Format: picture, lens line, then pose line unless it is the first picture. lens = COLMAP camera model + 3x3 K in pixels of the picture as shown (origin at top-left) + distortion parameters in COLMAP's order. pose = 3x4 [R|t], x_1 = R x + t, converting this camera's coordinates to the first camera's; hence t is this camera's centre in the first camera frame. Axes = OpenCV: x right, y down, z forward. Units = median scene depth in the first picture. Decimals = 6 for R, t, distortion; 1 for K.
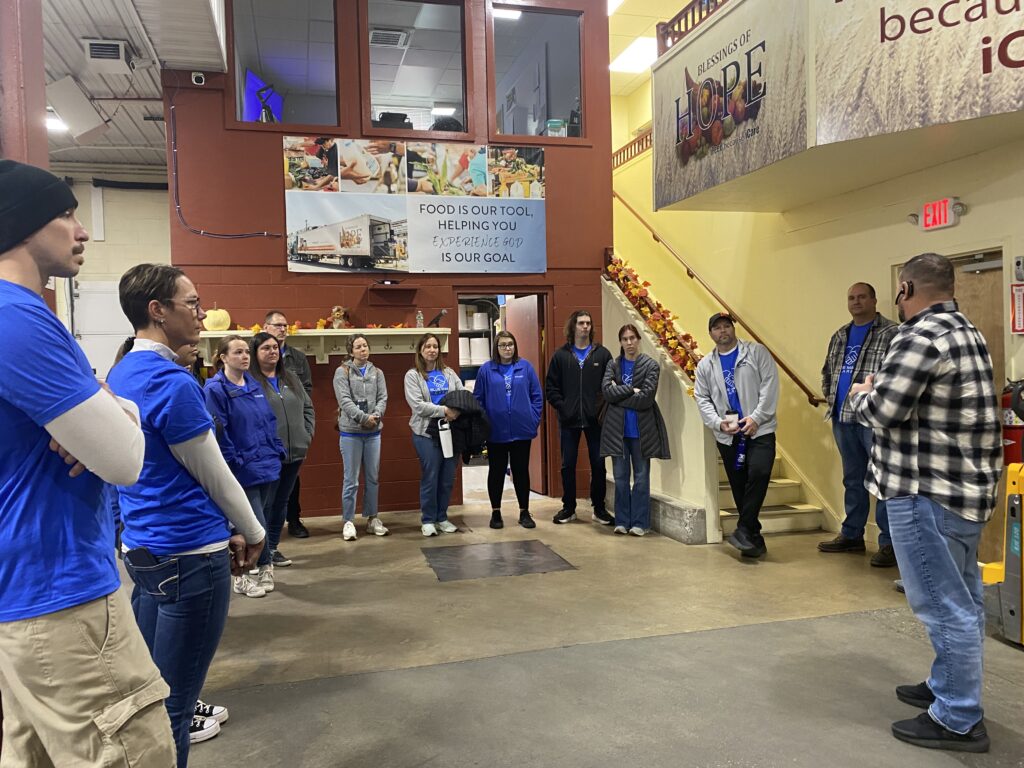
lens RADIAL K [[793.1, 0, 510.8], [0, 793.1, 382.2], [0, 0, 1]] dist [0.031020, -0.007374]
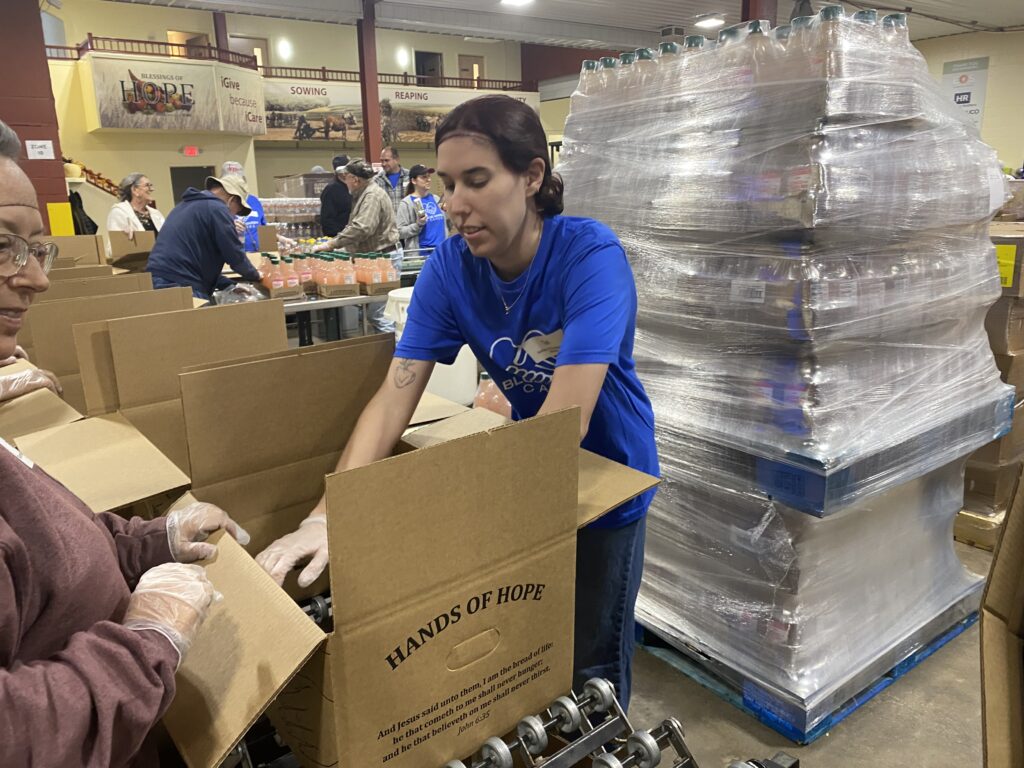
lens RADIAL K [[793.1, 0, 509.6], [0, 793.1, 384.1], [0, 0, 1]] dist [0.031020, -0.007374]
pose [[-0.375682, -0.197399, 0.905482, -2.730585], [0.069397, 0.968317, 0.239889, 0.002146], [-0.924147, 0.152960, -0.350080, 1.047501]]
